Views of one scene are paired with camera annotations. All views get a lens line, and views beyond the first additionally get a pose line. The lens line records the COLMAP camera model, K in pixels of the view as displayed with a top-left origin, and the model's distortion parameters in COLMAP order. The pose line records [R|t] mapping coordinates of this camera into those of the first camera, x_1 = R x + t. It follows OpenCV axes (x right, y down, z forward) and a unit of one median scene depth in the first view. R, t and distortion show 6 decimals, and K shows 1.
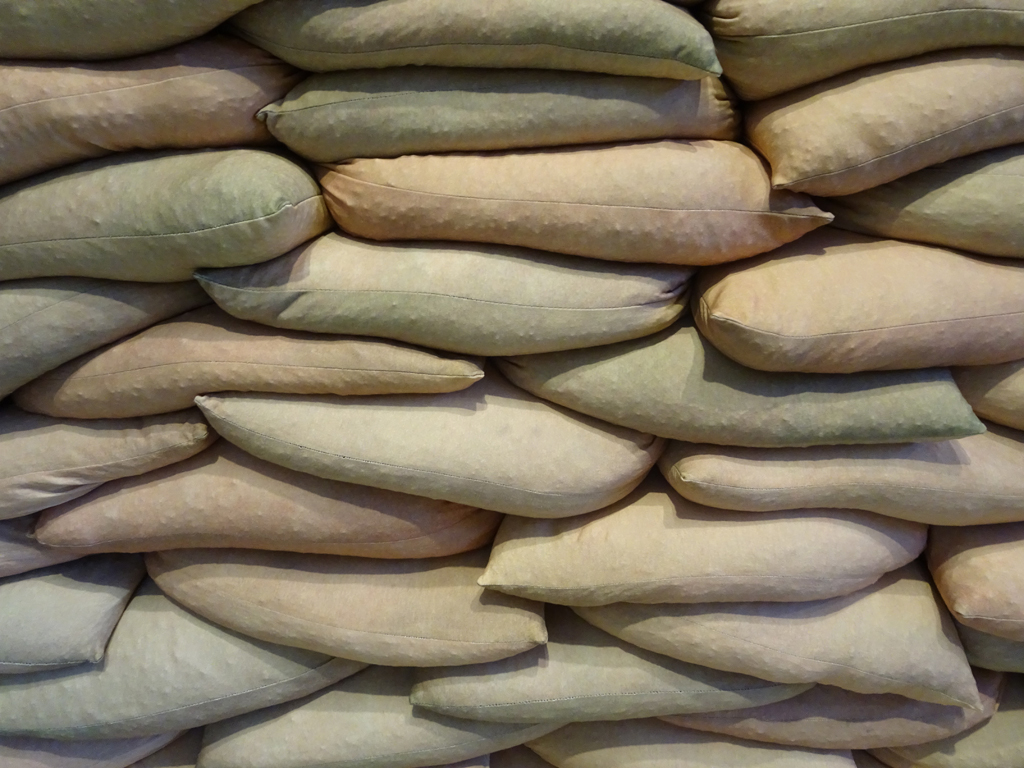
lens RADIAL K [[733.9, 0, 514.0], [0, 733.9, 388.1], [0, 0, 1]] dist [0.013594, -0.004080]
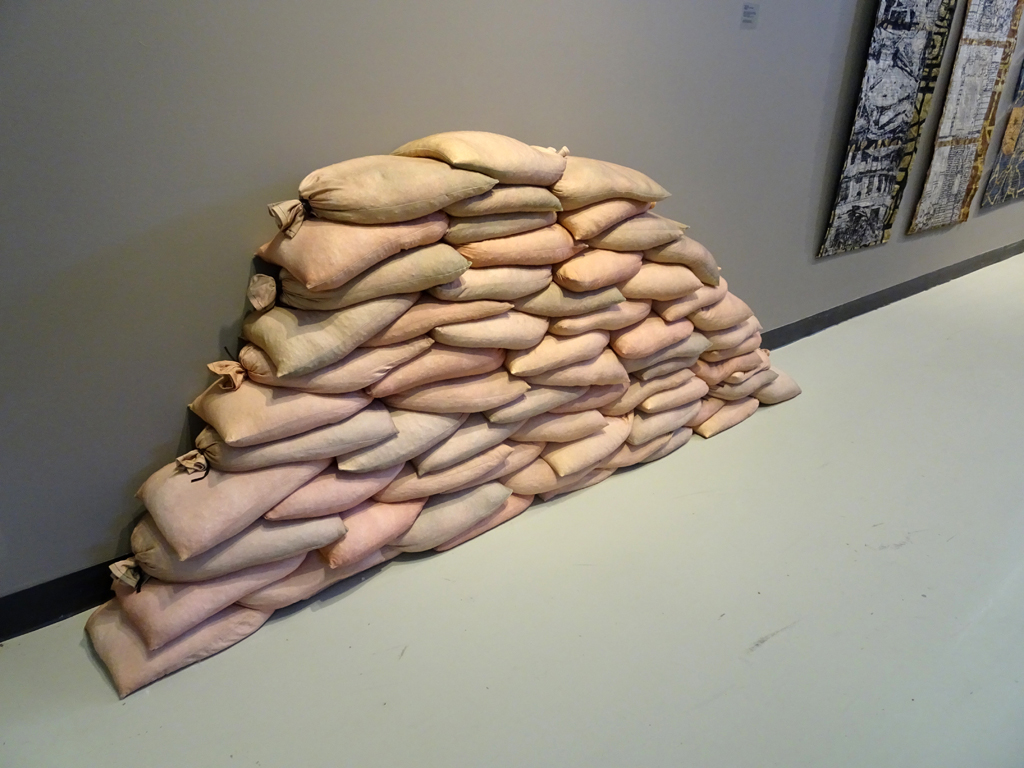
lens RADIAL K [[733.9, 0, 510.9], [0, 733.9, 387.8], [0, 0, 1]] dist [0.013594, -0.004080]
pose [[0.799950, -0.216689, 0.559576, -1.866570], [0.158598, 0.975712, 0.151106, -0.149712], [-0.578728, -0.032130, 0.814887, -1.581705]]
